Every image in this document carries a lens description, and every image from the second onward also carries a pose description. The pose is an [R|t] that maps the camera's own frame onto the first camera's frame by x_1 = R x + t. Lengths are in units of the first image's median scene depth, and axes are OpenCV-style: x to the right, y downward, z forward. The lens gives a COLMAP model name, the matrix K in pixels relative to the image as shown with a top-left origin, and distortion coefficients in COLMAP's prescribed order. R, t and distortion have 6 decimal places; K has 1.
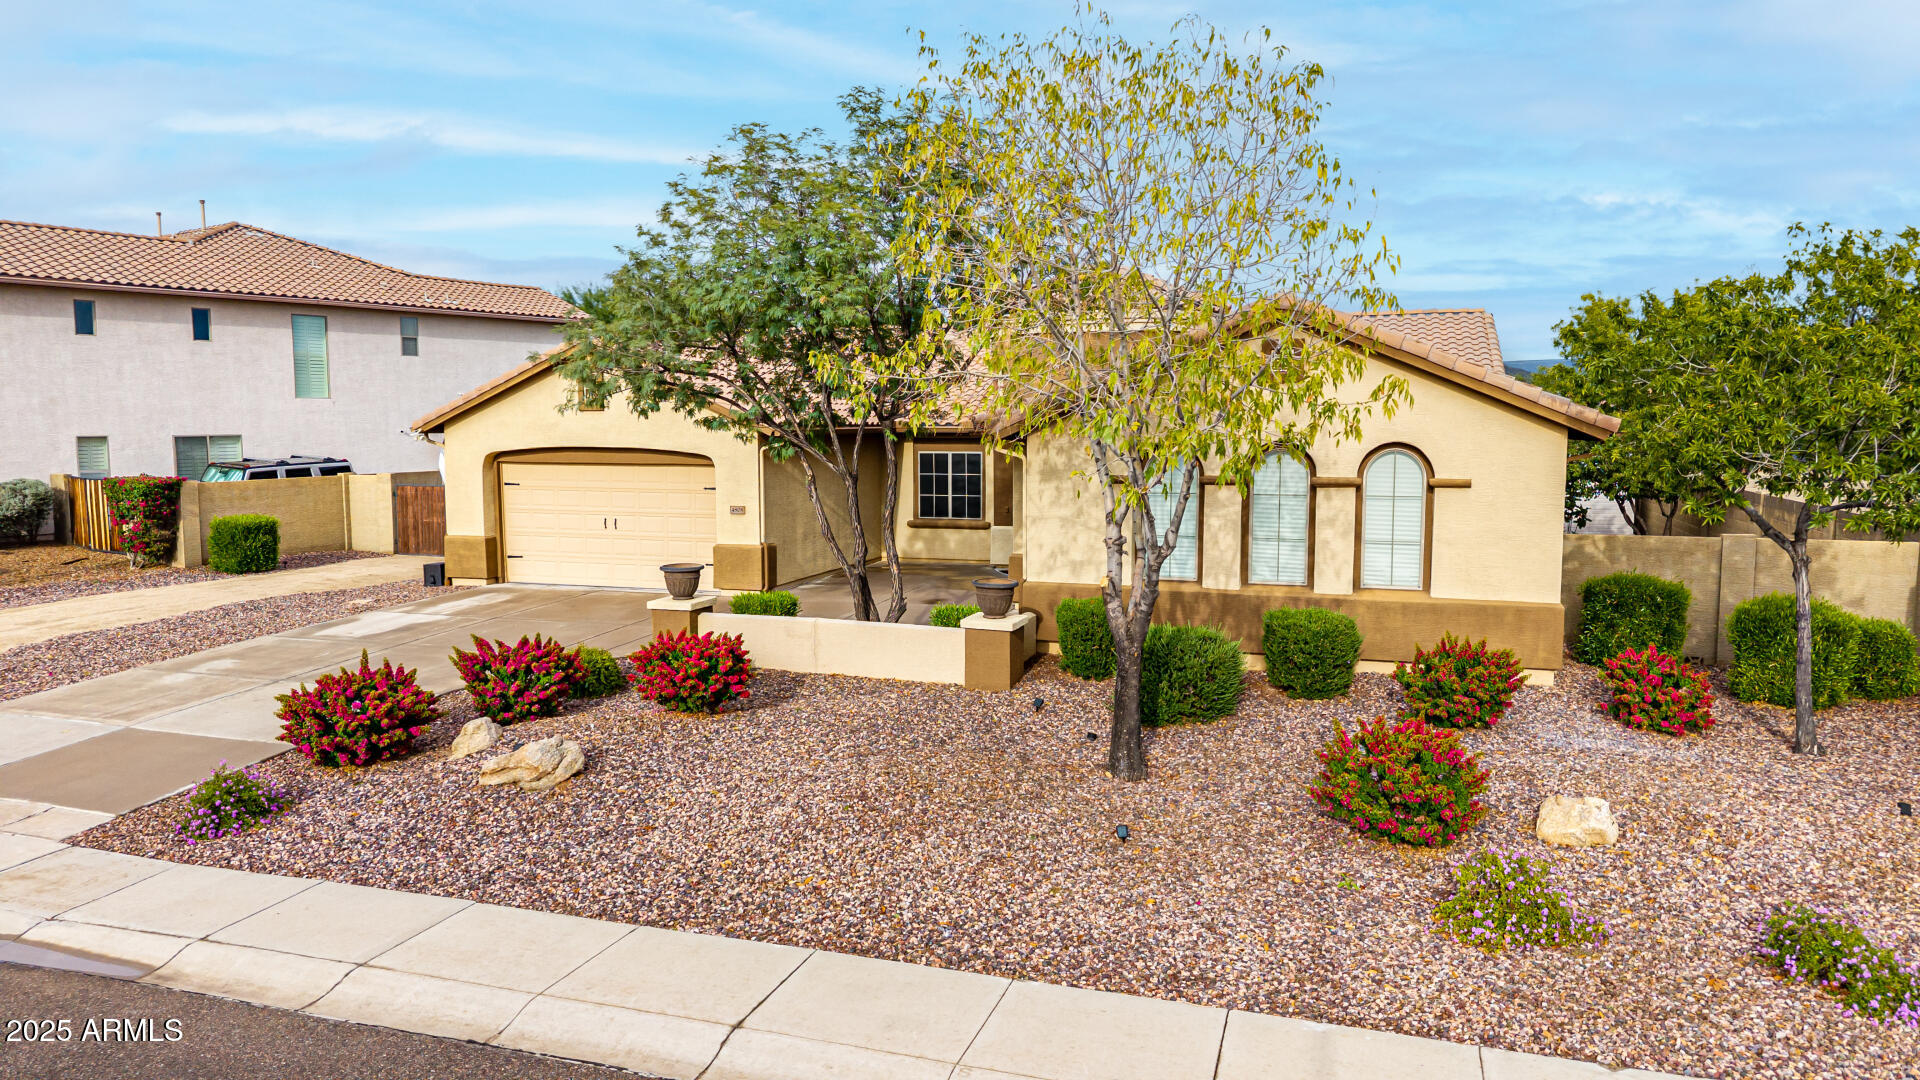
lens RADIAL K [[1292.1, 0, 947.9], [0, 1292.1, 545.9], [0, 0, 1]] dist [0.041614, -0.053827]
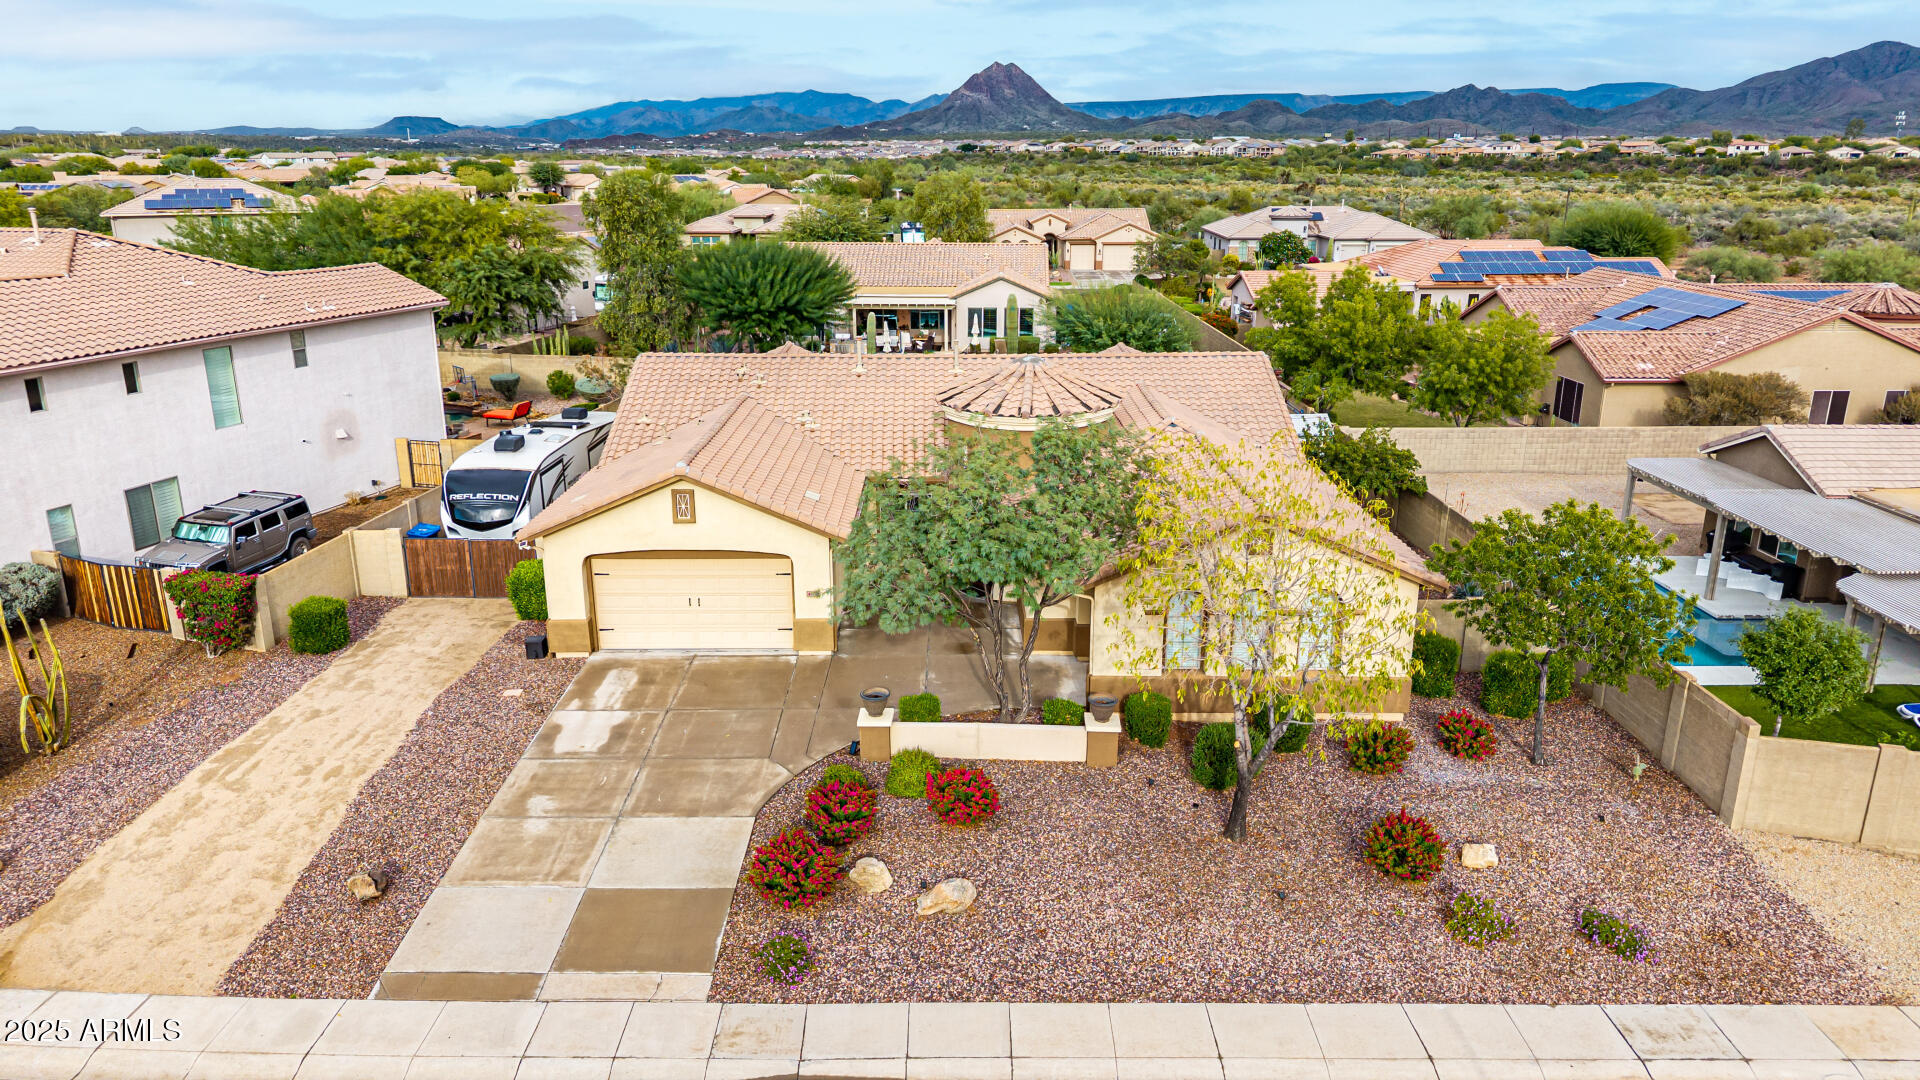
lens RADIAL K [[1297.8, 0, 960.0], [0, 1297.8, 540.0], [0, 0, 1]] dist [0.020837, -0.007078]
pose [[0.948150, -0.087519, 0.305534, -0.569731], [0.029250, 0.981287, 0.190315, -0.448153], [-0.316473, -0.171511, 0.932968, -0.374905]]
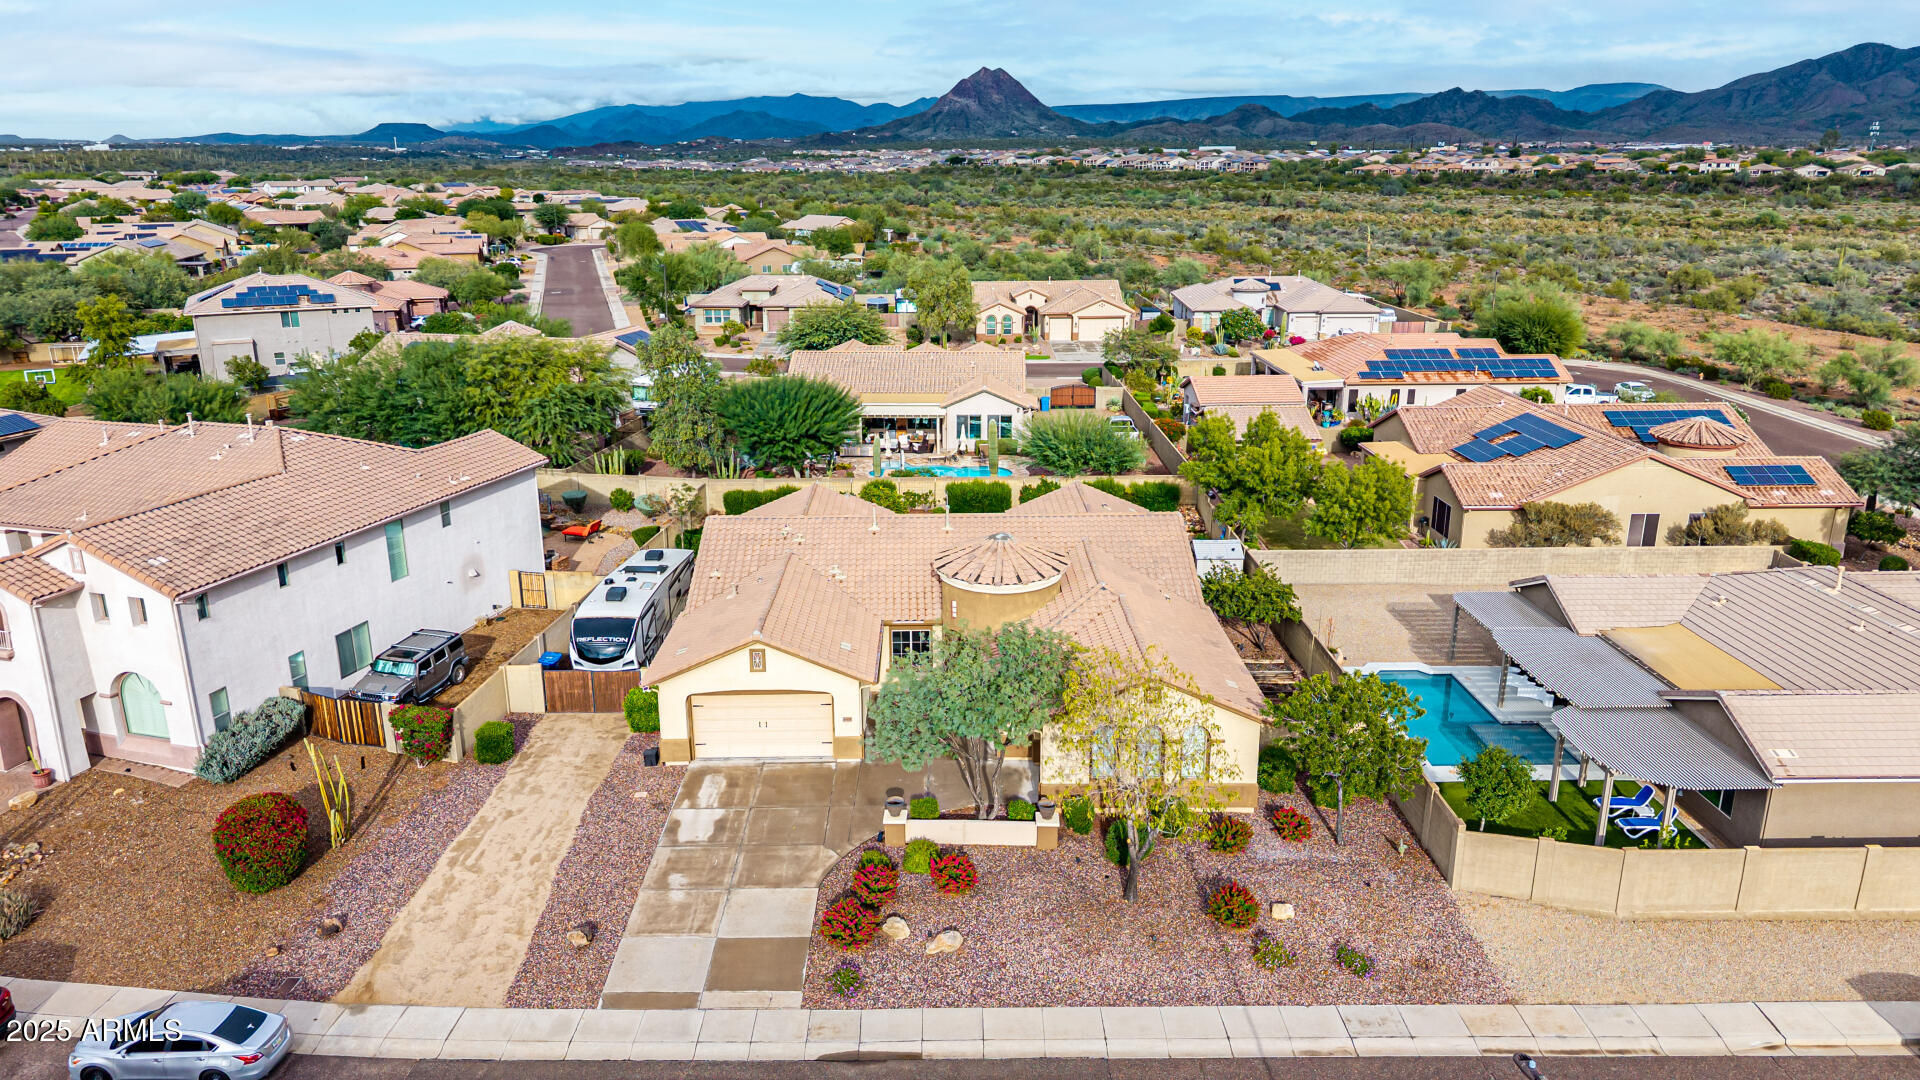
lens RADIAL K [[1307.6, 0, 961.4], [0, 1307.6, 526.1], [0, 0, 1]] dist [0.037906, -0.032858]
pose [[0.945086, -0.089270, 0.314394, -0.783788], [0.033733, 0.983480, 0.177847, -0.863022], [-0.325077, -0.157475, 0.932484, -1.057407]]
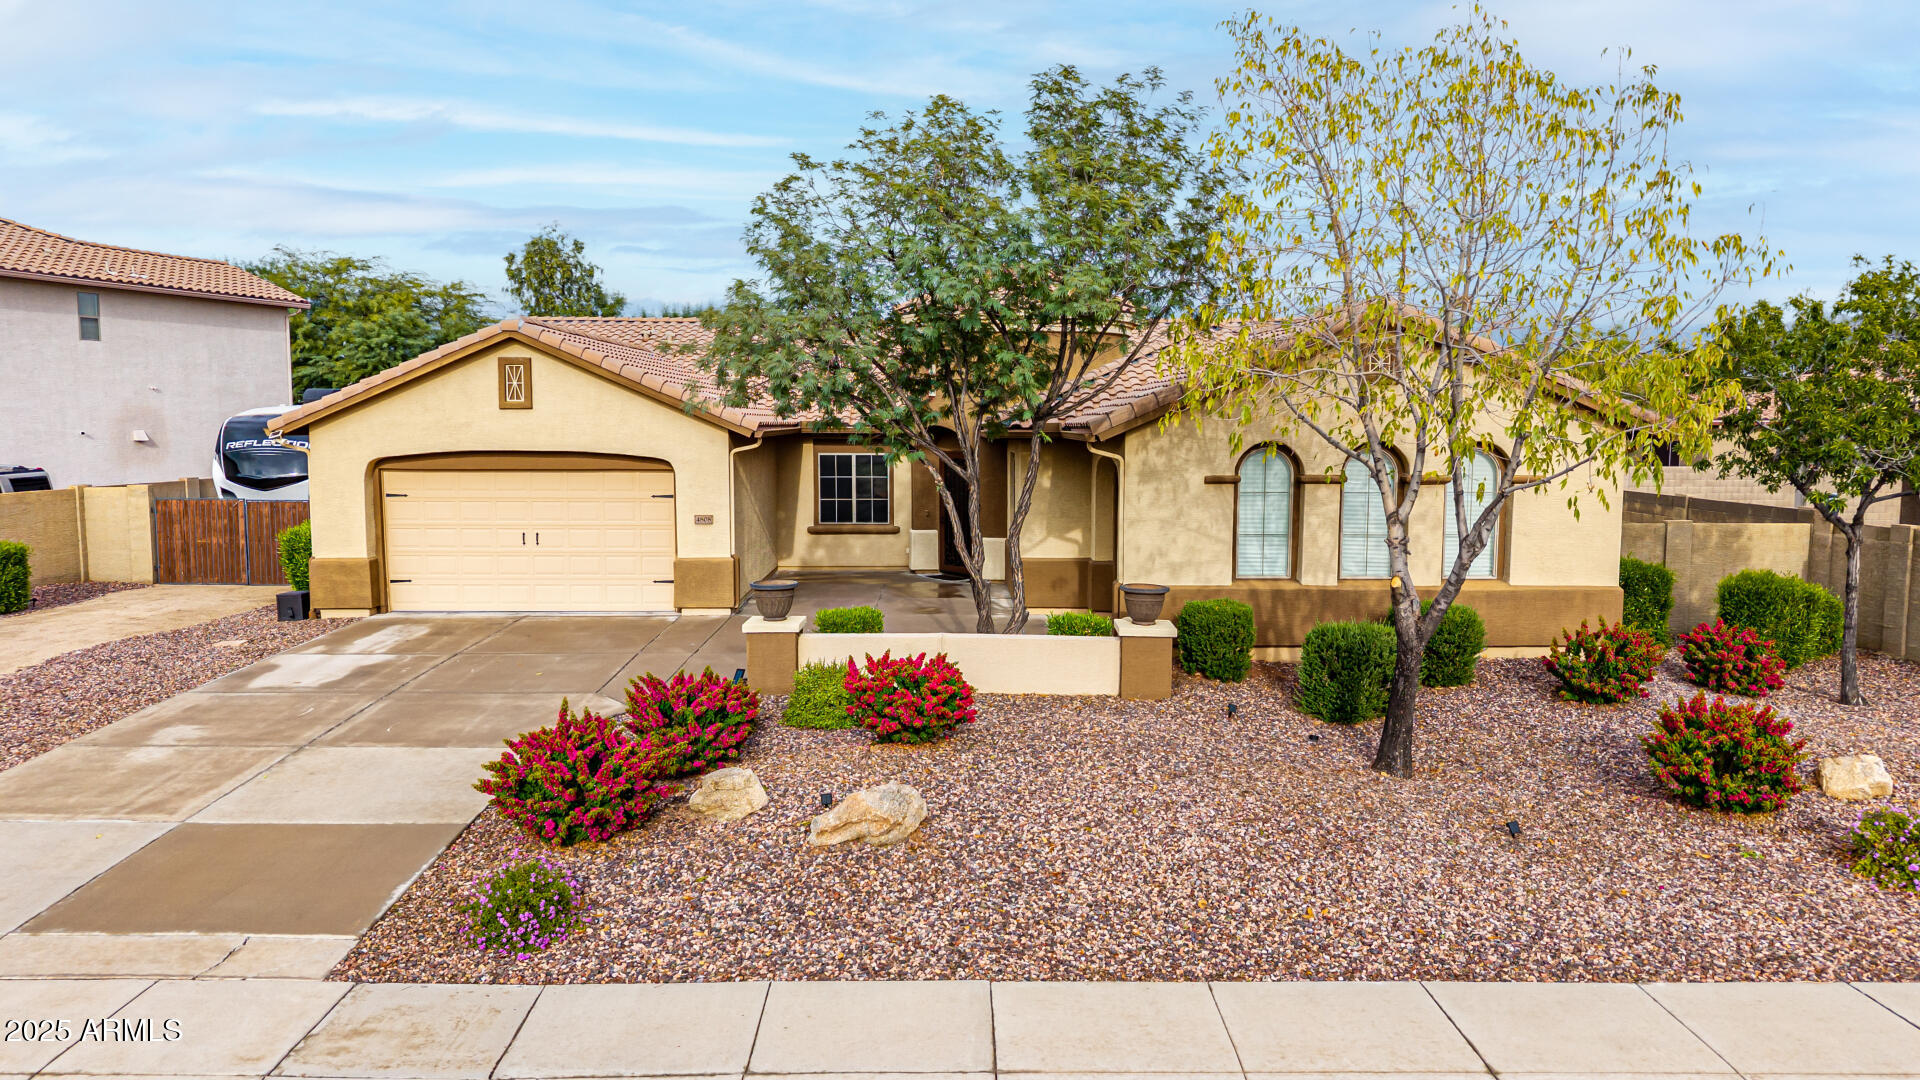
lens RADIAL K [[1310.8, 0, 956.9], [0, 1310.8, 540.0], [0, 0, 1]] dist [0.007474, -0.002150]
pose [[0.945991, -0.028109, 0.322972, -0.393782], [0.029856, 0.999554, -0.000456, -0.010676], [-0.322815, 0.010074, 0.946408, 0.110055]]
